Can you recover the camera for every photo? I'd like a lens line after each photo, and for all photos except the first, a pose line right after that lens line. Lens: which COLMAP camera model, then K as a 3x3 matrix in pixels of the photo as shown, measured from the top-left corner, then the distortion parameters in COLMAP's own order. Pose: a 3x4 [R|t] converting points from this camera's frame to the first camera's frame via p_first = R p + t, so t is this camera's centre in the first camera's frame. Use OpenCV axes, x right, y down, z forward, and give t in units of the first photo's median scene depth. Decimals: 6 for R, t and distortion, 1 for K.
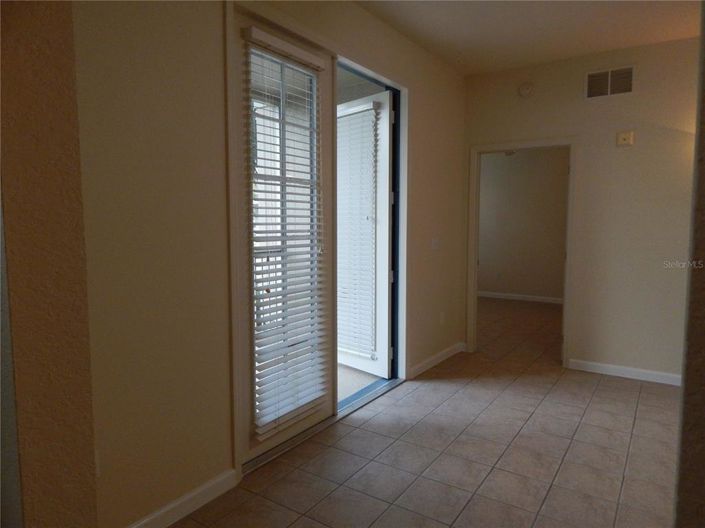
lens RADIAL K [[473.3, 0, 352.6], [0, 473.3, 261.7], [0, 0, 1]] dist [-0.002485, -0.005802]
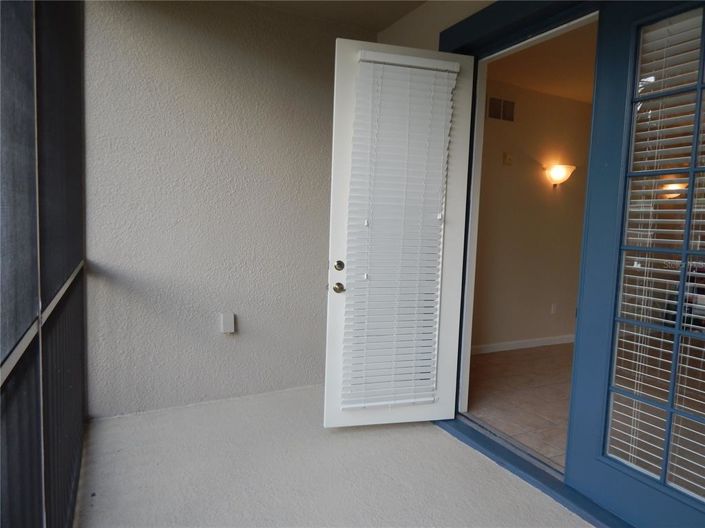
lens RADIAL K [[457.3, 0, 349.5], [0, 457.3, 258.6], [0, 0, 1]] dist [0.001074, 0.000370]
pose [[0.481810, -0.049724, 0.874864, -0.661232], [0.030579, 0.998735, 0.039924, -0.057964], [-0.875742, 0.007517, 0.482721, 0.765587]]
